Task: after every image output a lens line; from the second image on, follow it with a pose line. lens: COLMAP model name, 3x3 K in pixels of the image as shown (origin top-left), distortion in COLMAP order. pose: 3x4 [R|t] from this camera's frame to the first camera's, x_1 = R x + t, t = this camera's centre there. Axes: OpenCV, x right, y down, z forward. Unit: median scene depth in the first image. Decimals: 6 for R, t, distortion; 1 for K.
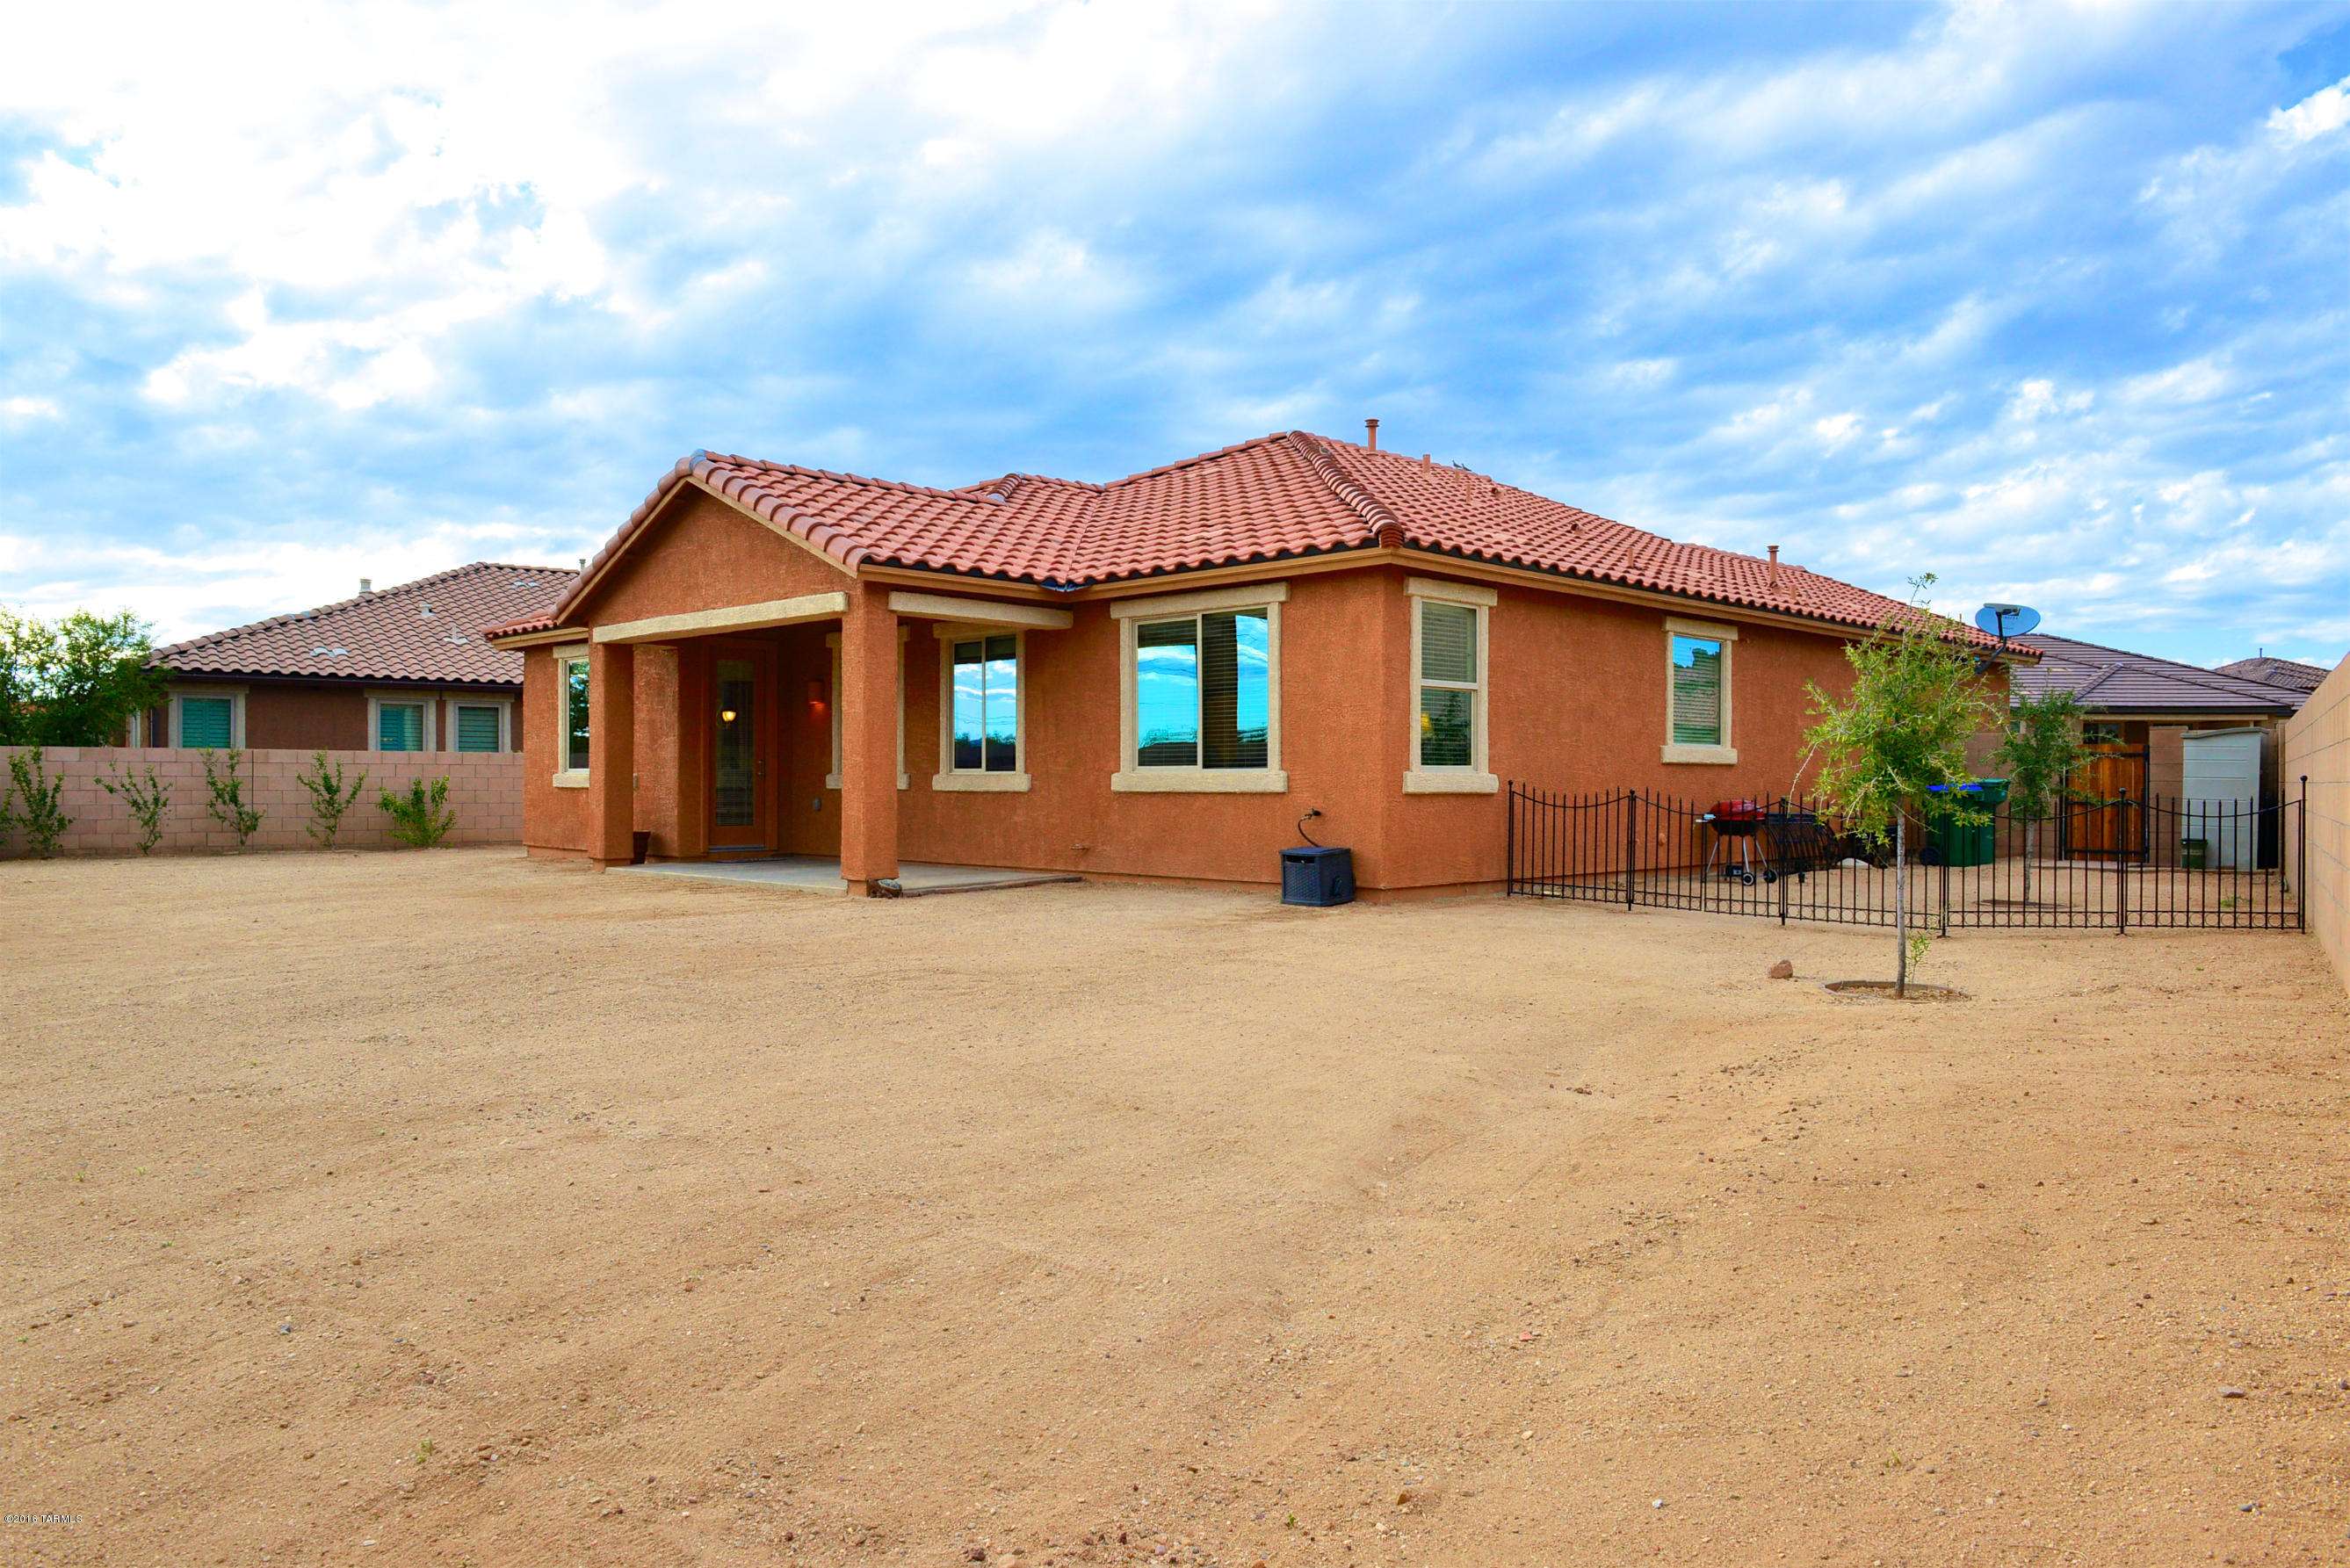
lens RADIAL K [[1707.0, 0, 1191.7], [0, 1707.0, 778.9], [0, 0, 1]] dist [0.003168, 0.001446]
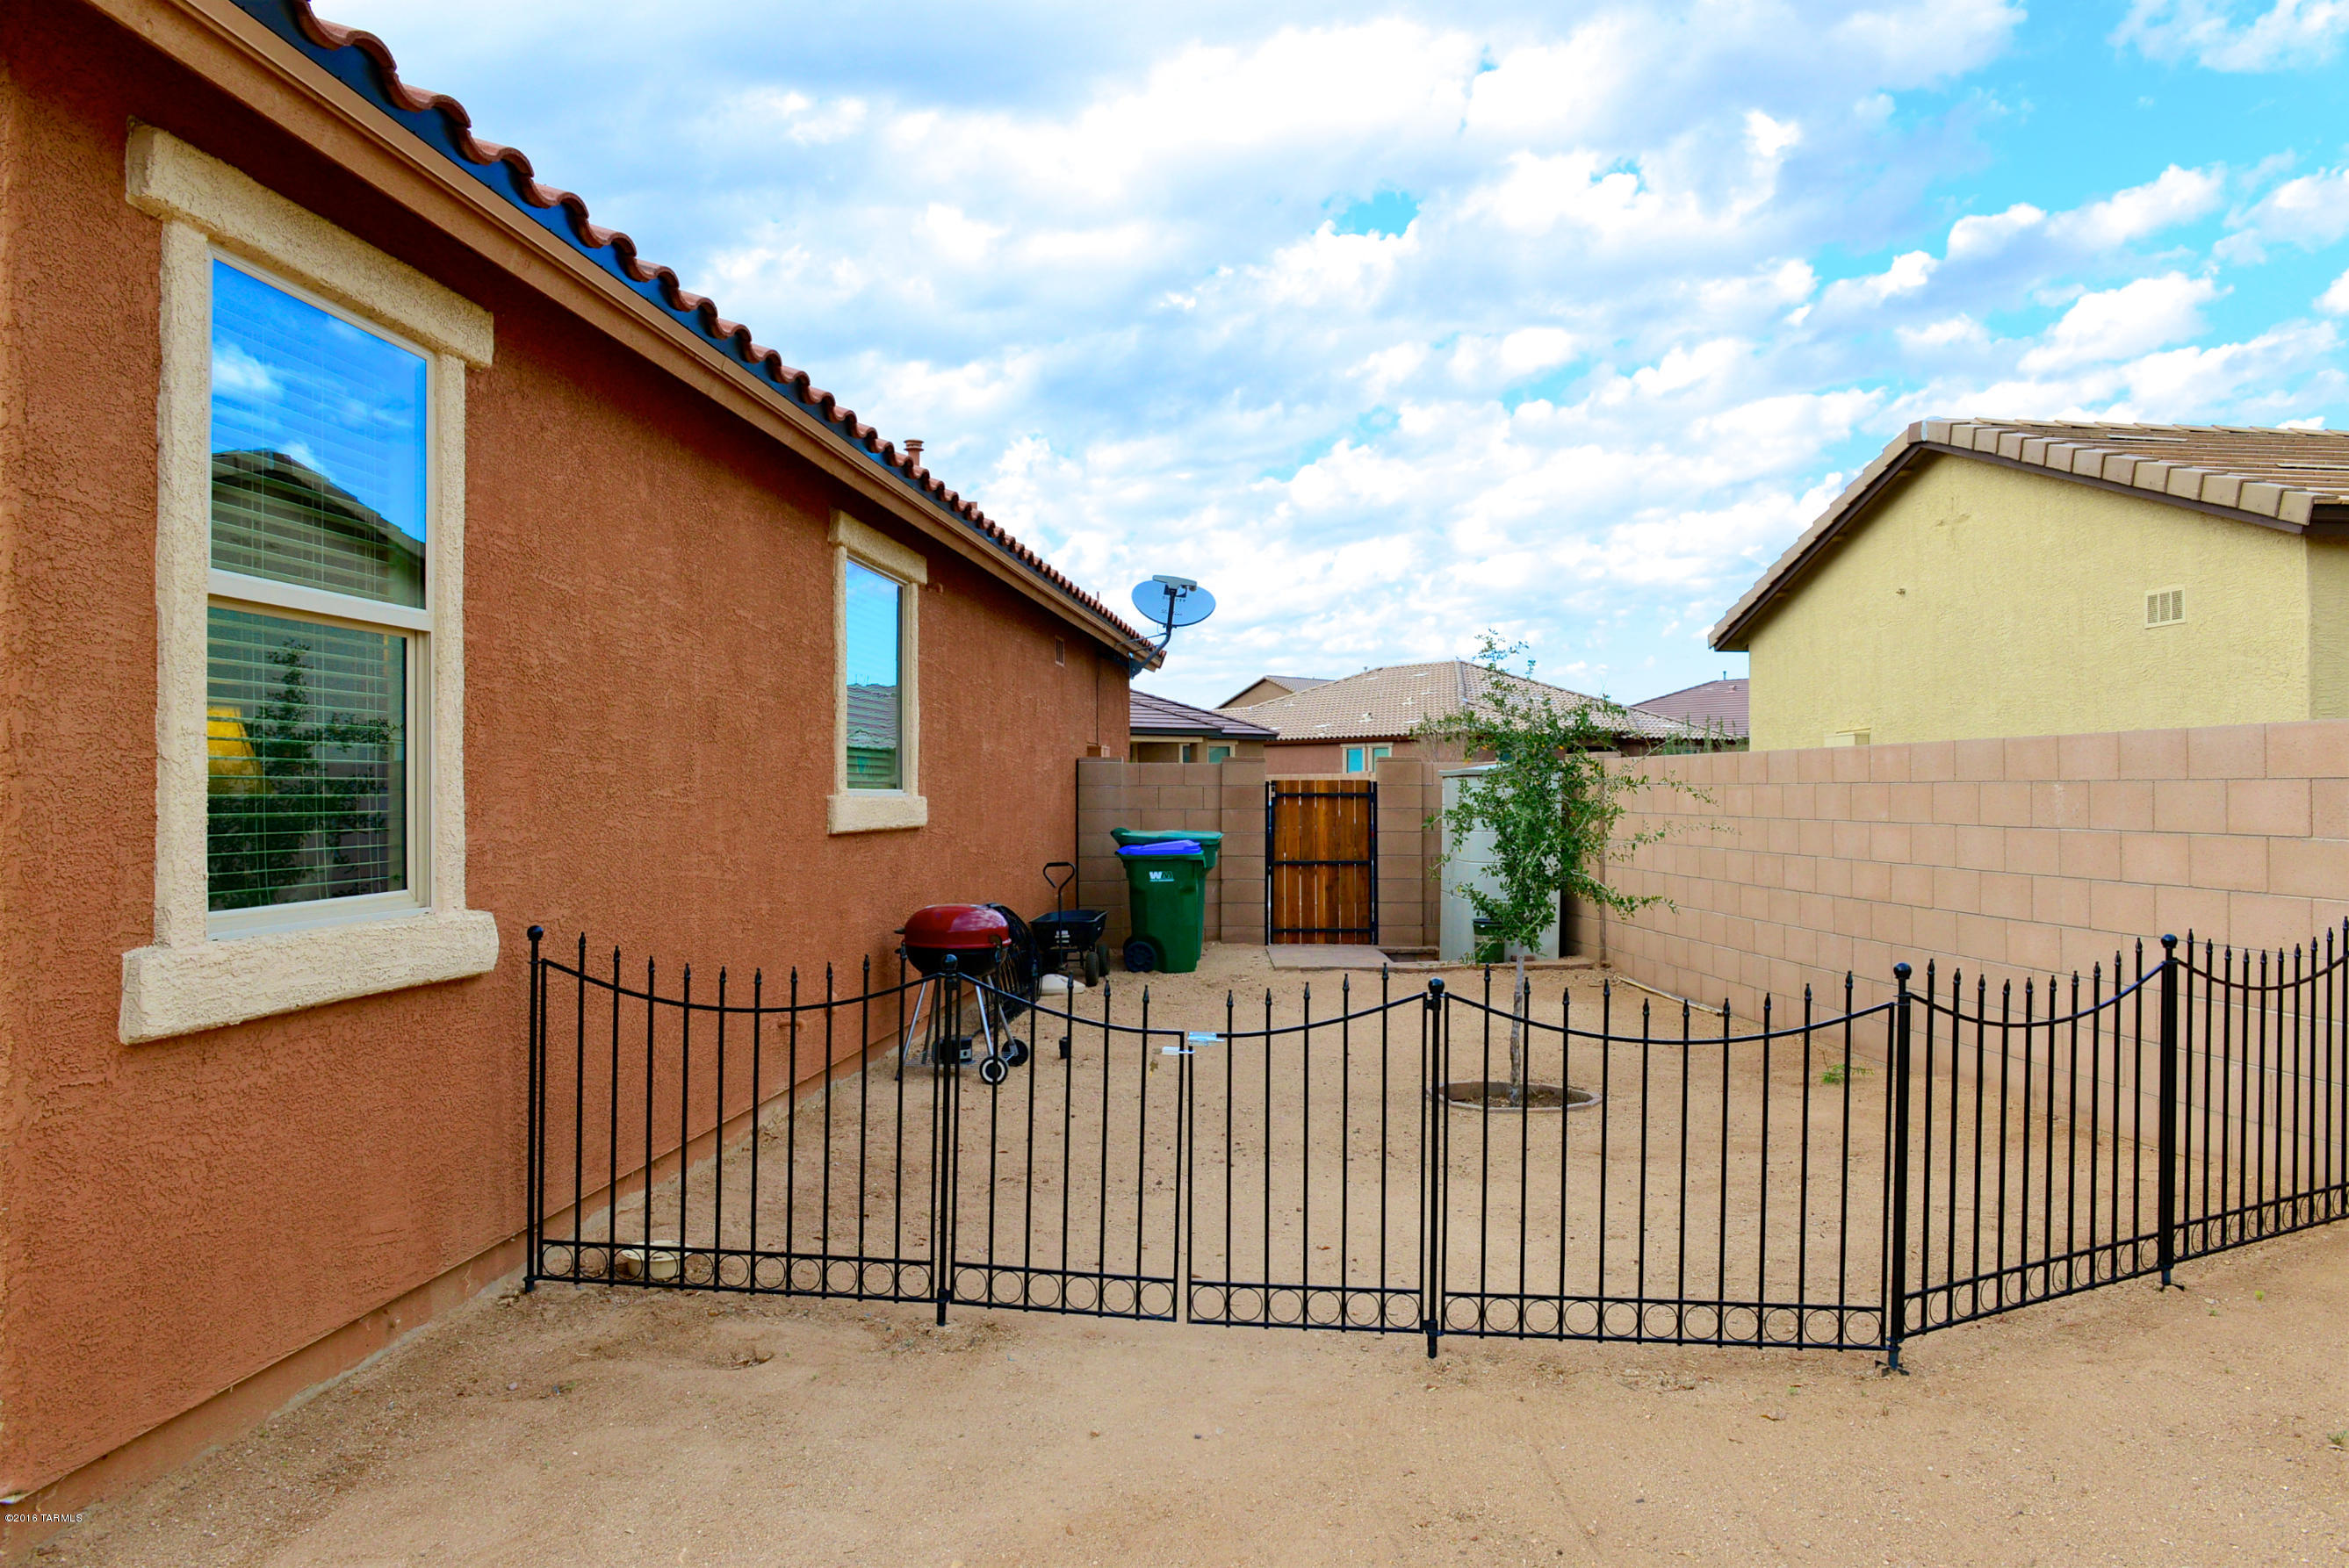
lens RADIAL K [[1706.2, 0, 1191.1], [0, 1706.2, 778.9], [0, 0, 1]] dist [0.003168, 0.001446]
pose [[0.799187, -0.001909, 0.601079, 0.089846], [0.006739, 0.999961, -0.005783, -0.023030], [-0.601045, 0.008672, 0.799168, 0.646367]]
